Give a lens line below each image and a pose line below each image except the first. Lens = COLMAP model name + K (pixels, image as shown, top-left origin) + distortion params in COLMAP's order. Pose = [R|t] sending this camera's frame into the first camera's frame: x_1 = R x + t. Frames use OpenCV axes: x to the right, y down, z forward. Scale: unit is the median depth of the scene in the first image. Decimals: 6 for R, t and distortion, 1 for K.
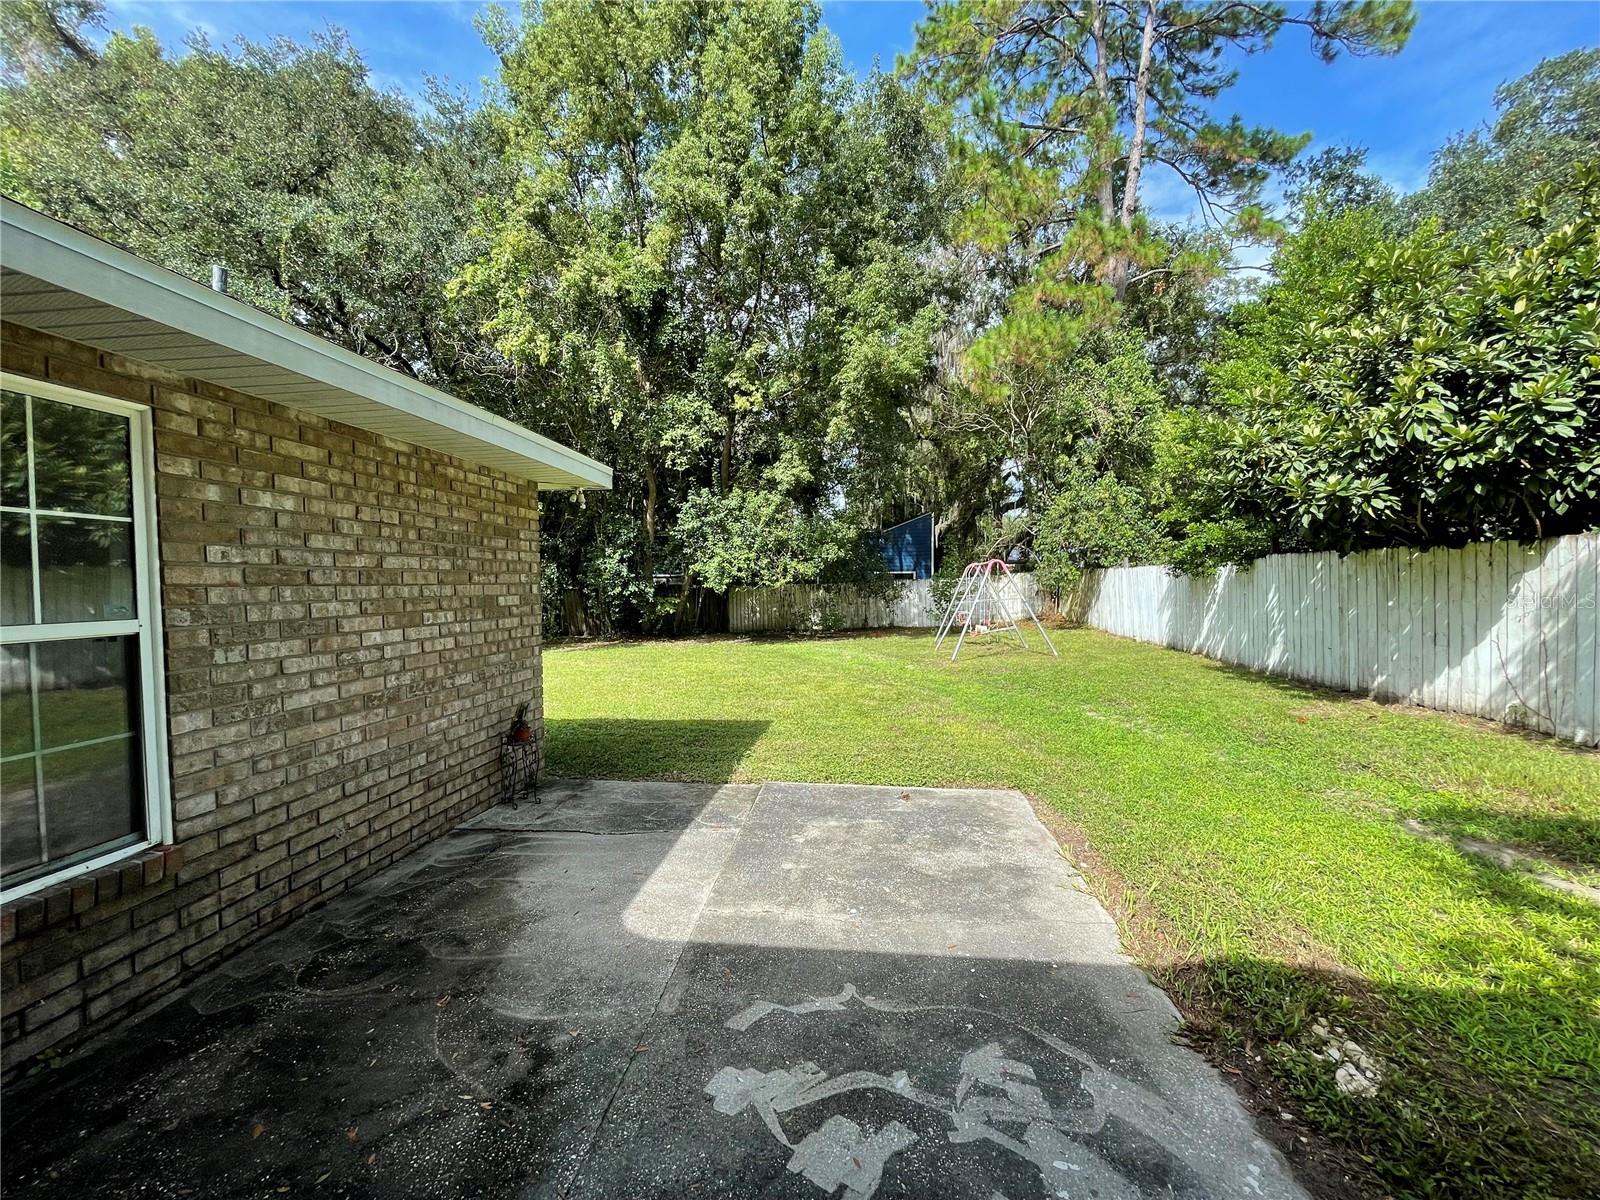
lens RADIAL K [[643.7, 0, 796.8], [0, 643.7, 605.9], [0, 0, 1]] dist [-0.008123, 0.003886]
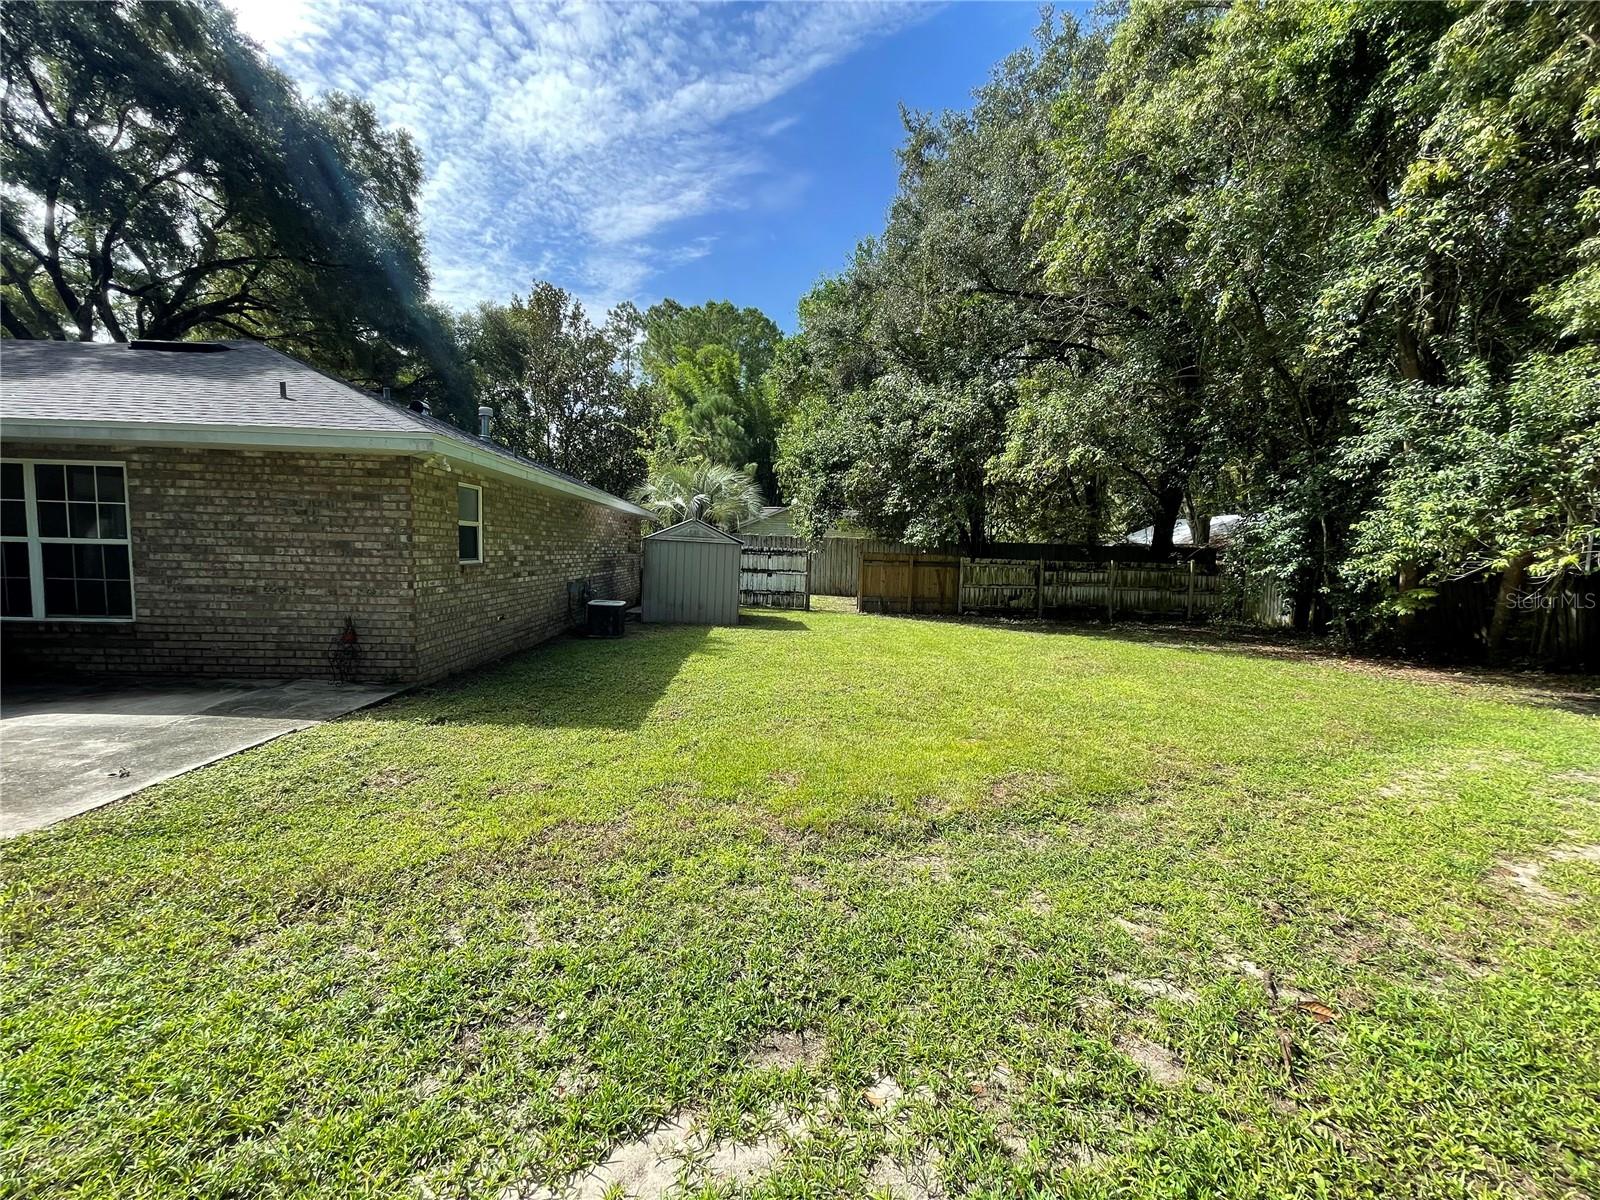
lens RADIAL K [[643.7, 0, 796.8], [0, 643.7, 605.9], [0, 0, 1]] dist [-0.008123, 0.003886]
pose [[0.182787, 0.102879, -0.977755, 1.460375], [-0.063323, 0.993677, 0.092717, -0.086929], [0.981111, 0.044967, 0.188146, 2.161319]]
